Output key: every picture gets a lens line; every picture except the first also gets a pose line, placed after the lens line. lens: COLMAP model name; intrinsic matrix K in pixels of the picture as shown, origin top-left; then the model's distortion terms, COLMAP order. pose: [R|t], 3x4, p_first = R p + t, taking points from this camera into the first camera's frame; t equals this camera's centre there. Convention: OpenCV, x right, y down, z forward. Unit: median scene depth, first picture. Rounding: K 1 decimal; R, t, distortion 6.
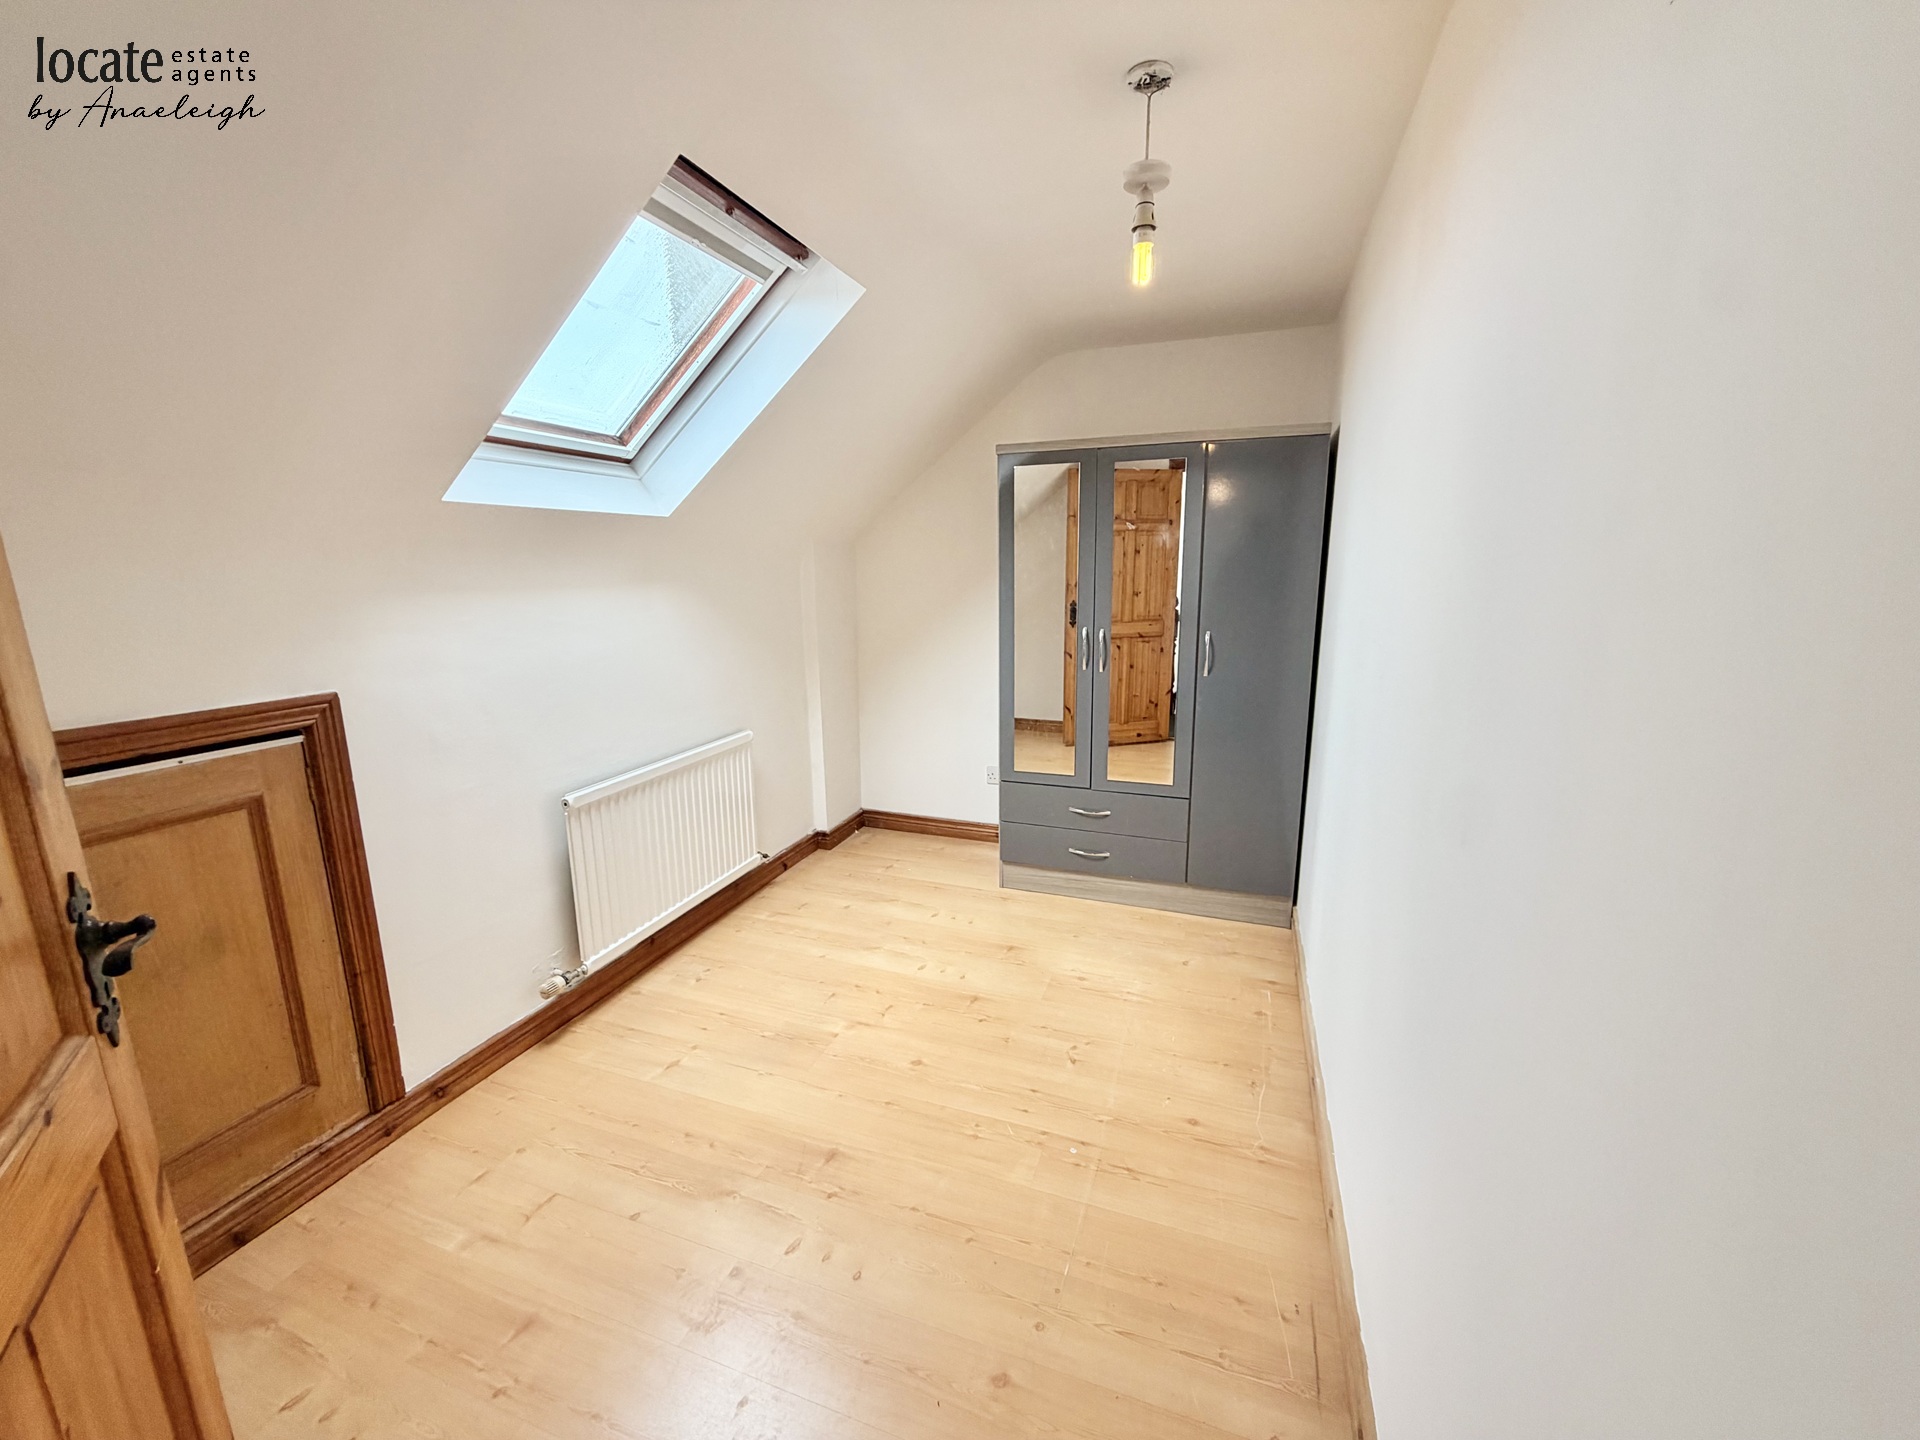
lens RADIAL K [[766.1, 0, 960.9], [0, 766.1, 711.7], [0, 0, 1]] dist [-0.000604, 0.000386]
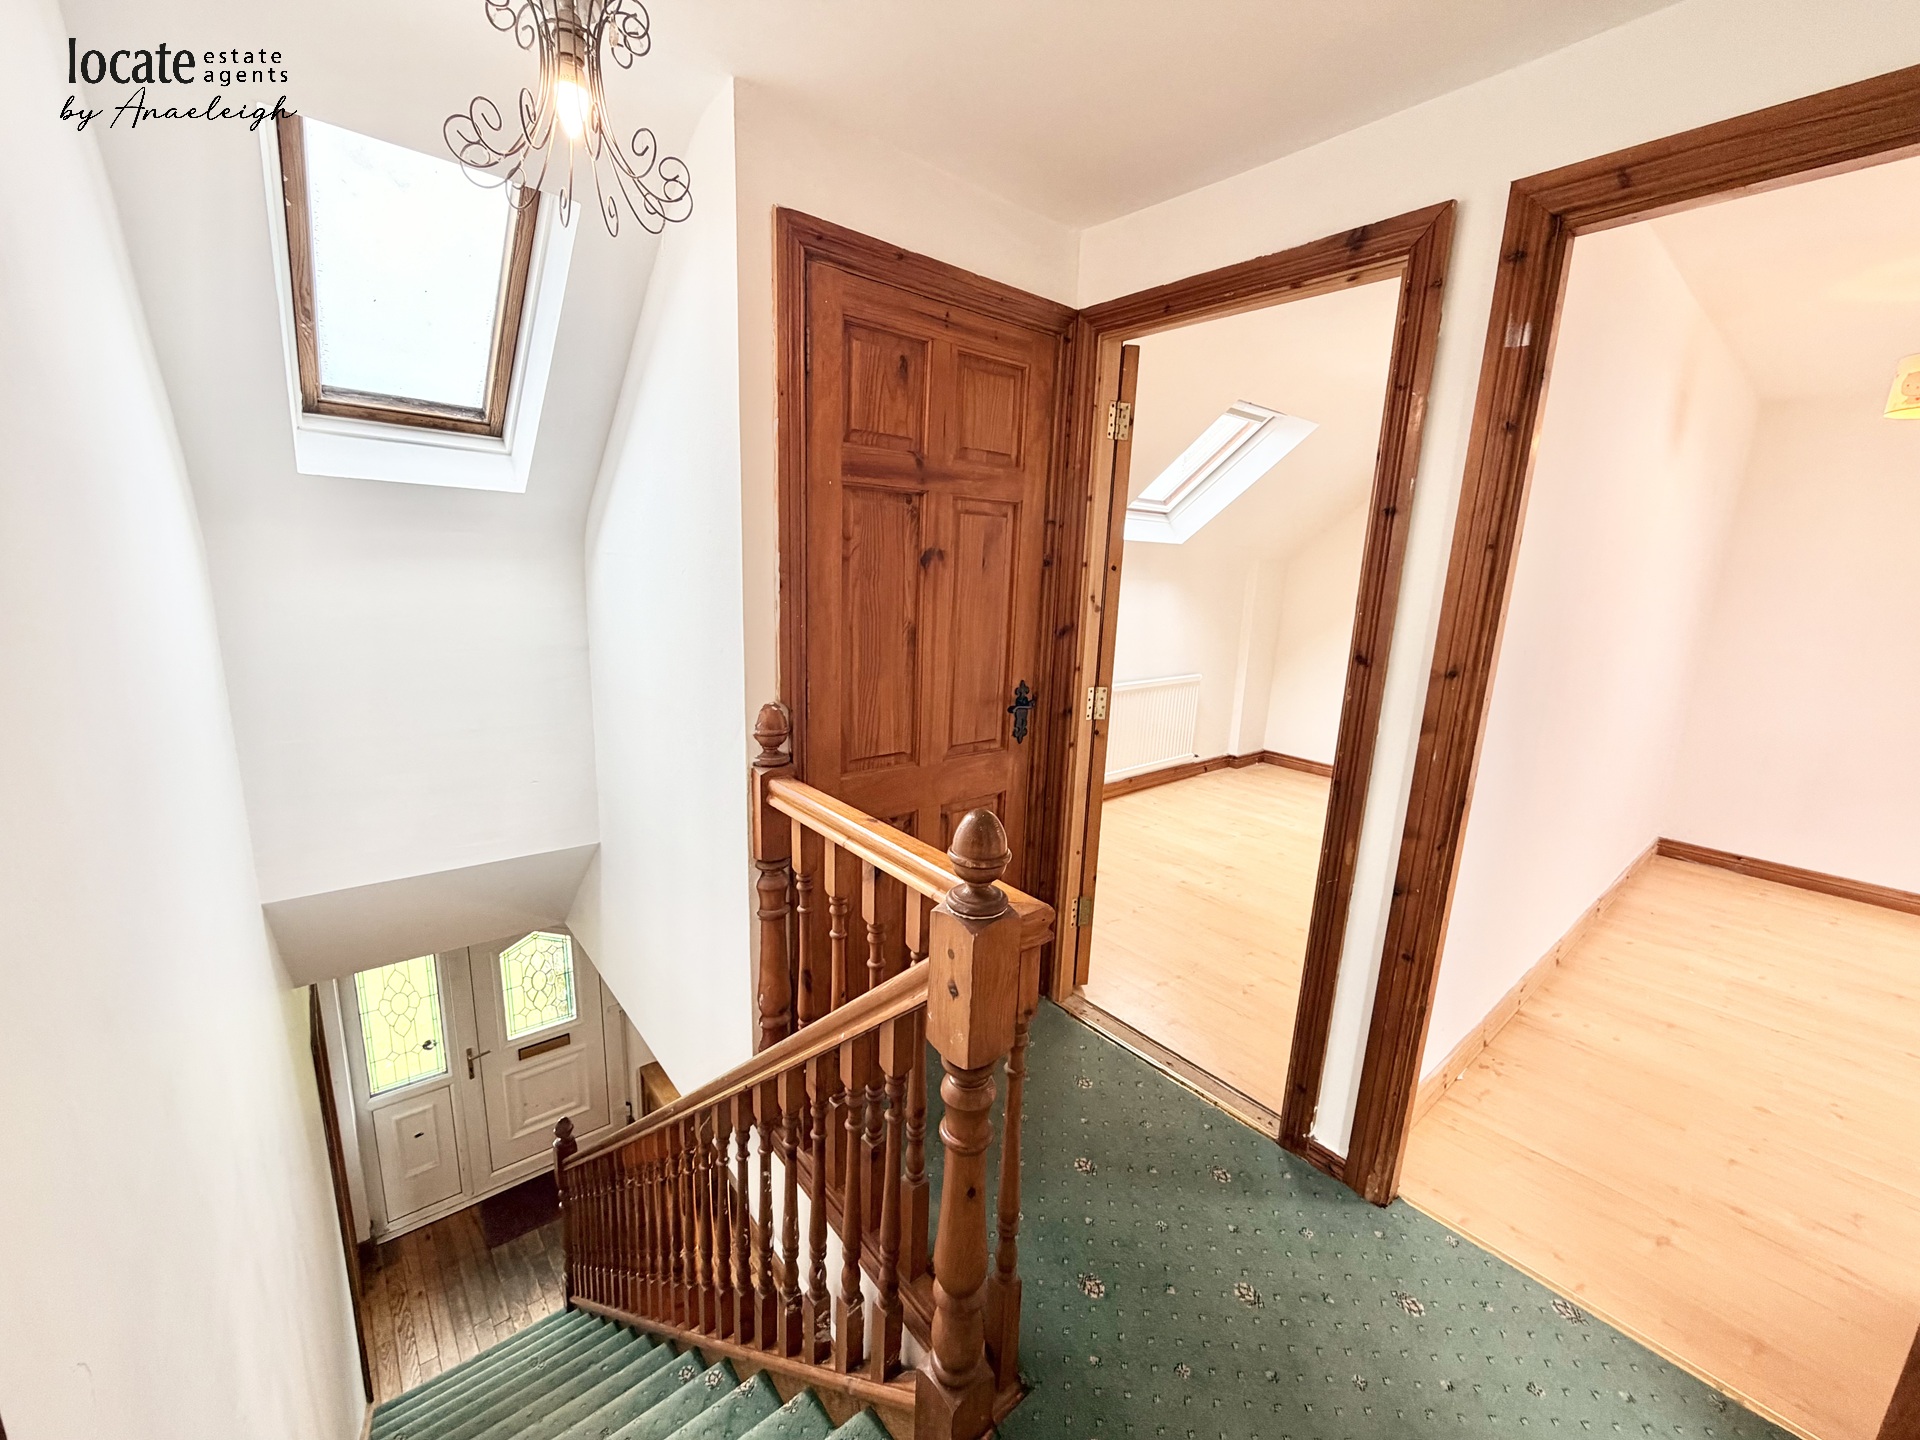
lens RADIAL K [[766.1, 0, 963.9], [0, 766.1, 716.2], [0, 0, 1]] dist [-0.000604, 0.000386]
pose [[0.865560, 0.143154, -0.479909, 0.079150], [-0.148422, 0.988550, 0.027185, 0.138429], [0.478306, 0.047699, 0.876897, -0.644608]]
